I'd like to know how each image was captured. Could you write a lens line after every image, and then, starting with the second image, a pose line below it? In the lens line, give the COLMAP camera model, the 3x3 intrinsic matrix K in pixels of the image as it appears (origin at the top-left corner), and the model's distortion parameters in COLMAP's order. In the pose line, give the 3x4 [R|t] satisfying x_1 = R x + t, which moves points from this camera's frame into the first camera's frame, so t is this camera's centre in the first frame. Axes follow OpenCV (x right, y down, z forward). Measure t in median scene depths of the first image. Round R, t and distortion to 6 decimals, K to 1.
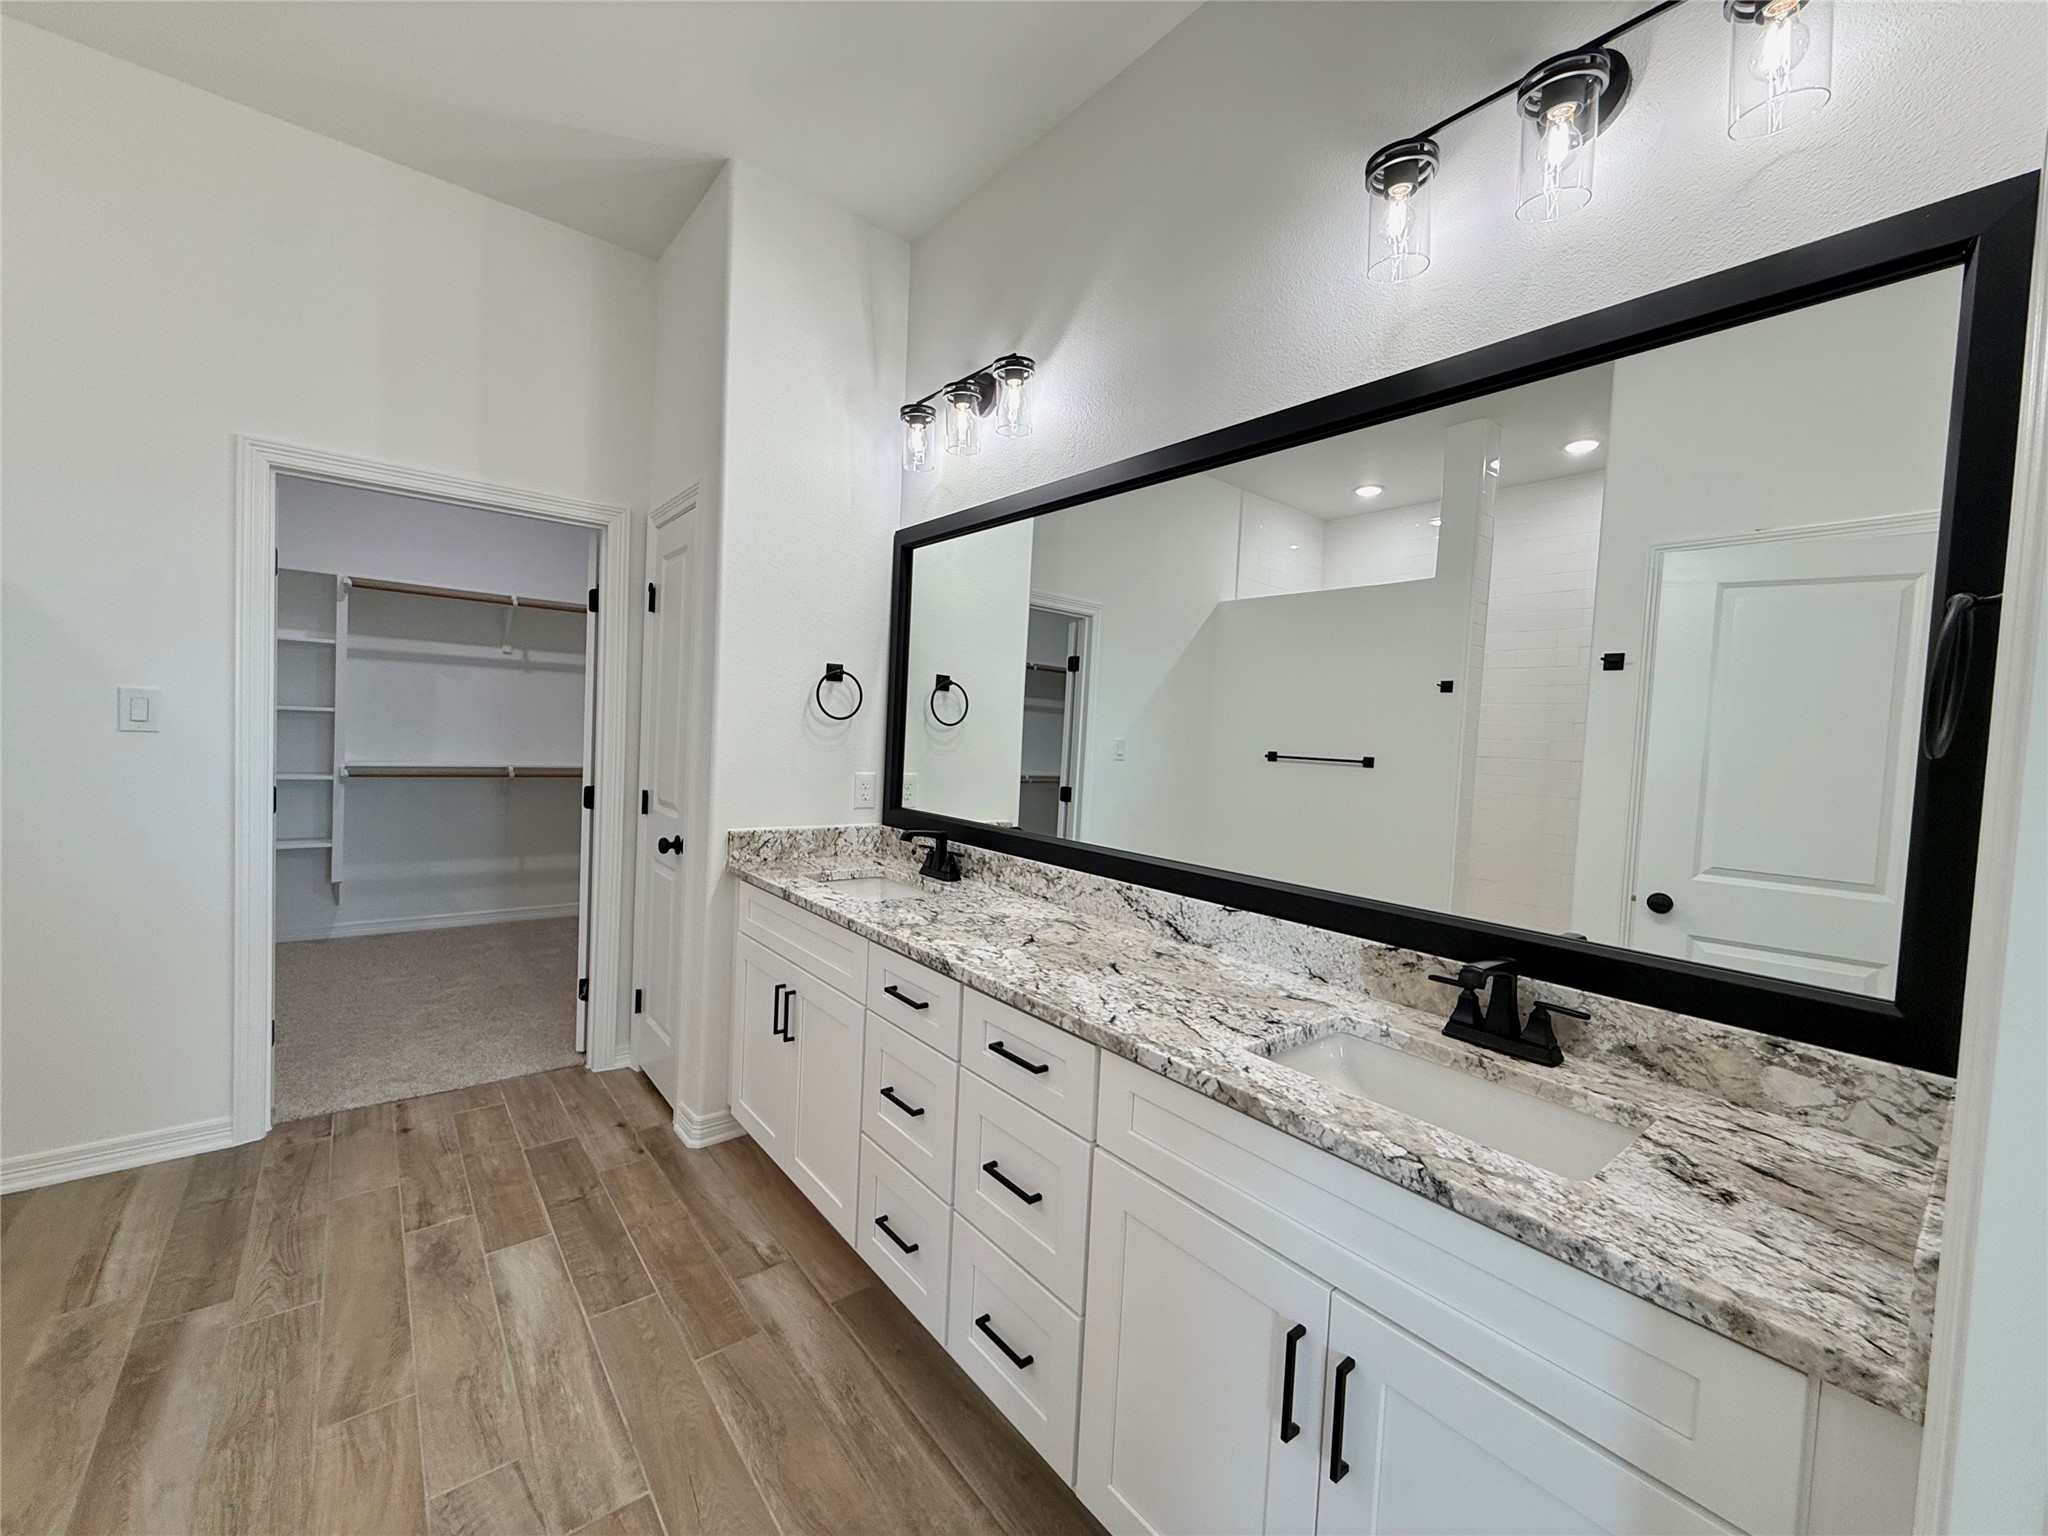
lens RADIAL K [[818.5, 0, 1024.6], [0, 818.5, 766.1], [0, 0, 1]] dist [-0.000108, 0.000148]
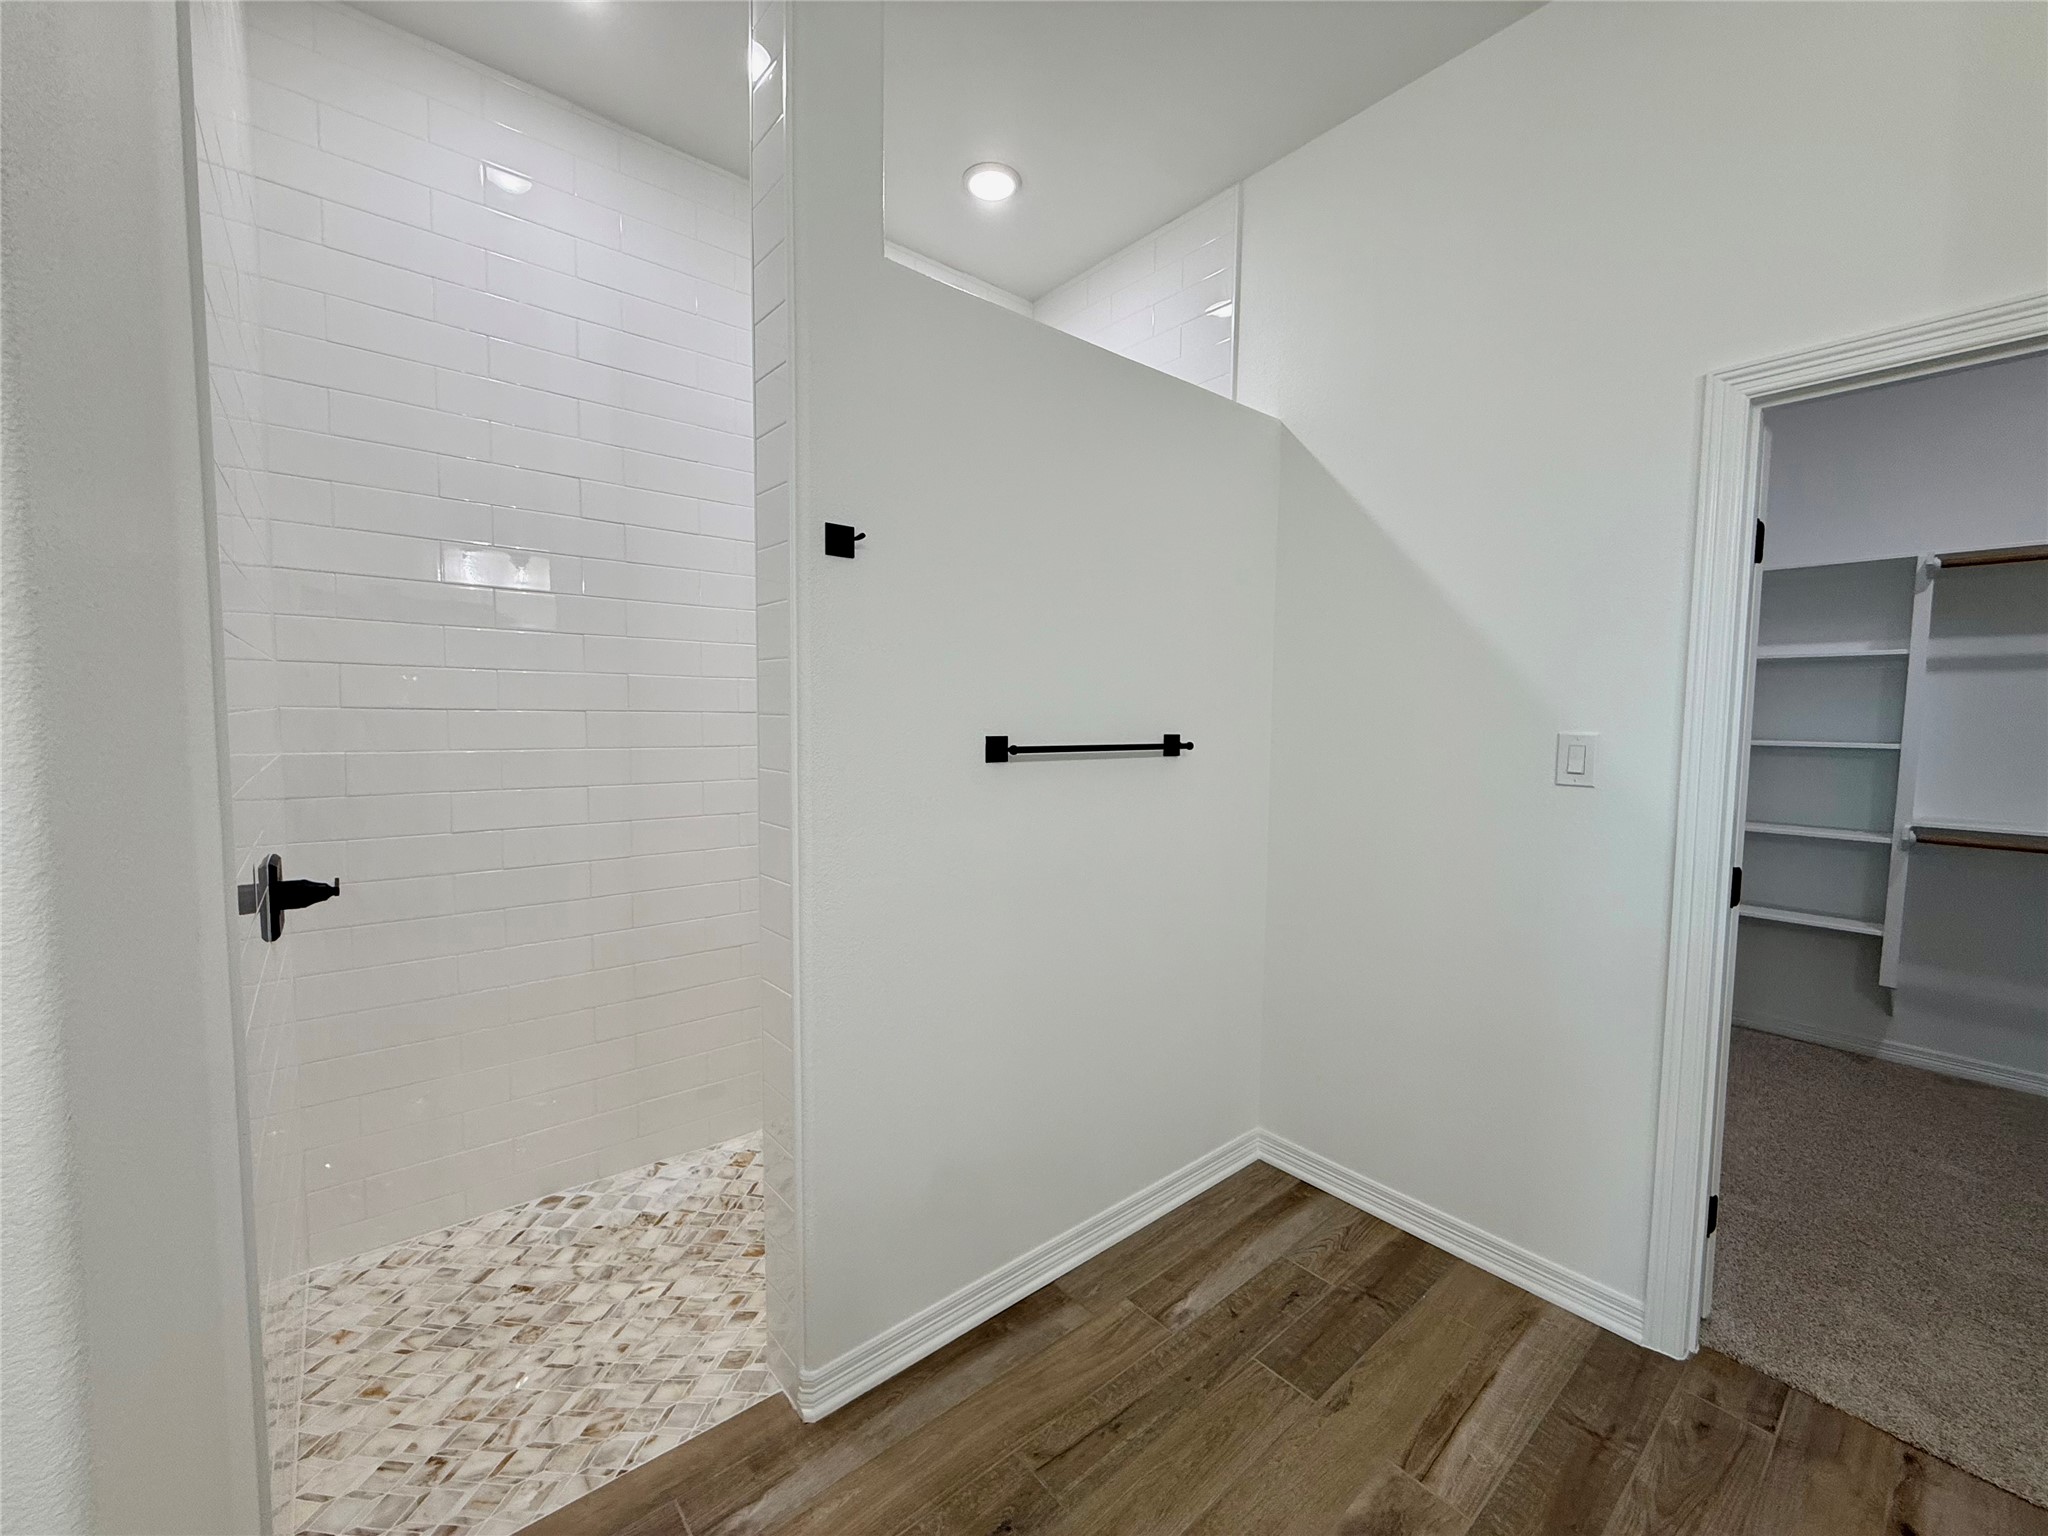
lens RADIAL K [[818.5, 0, 1022.4], [0, 818.5, 767.2], [0, 0, 1]] dist [-0.000108, 0.000148]
pose [[0.010326, 0.020889, -0.999728, -0.242310], [-0.051866, 0.998447, 0.020326, -0.045861], [0.998601, 0.051642, 0.011393, 0.402629]]
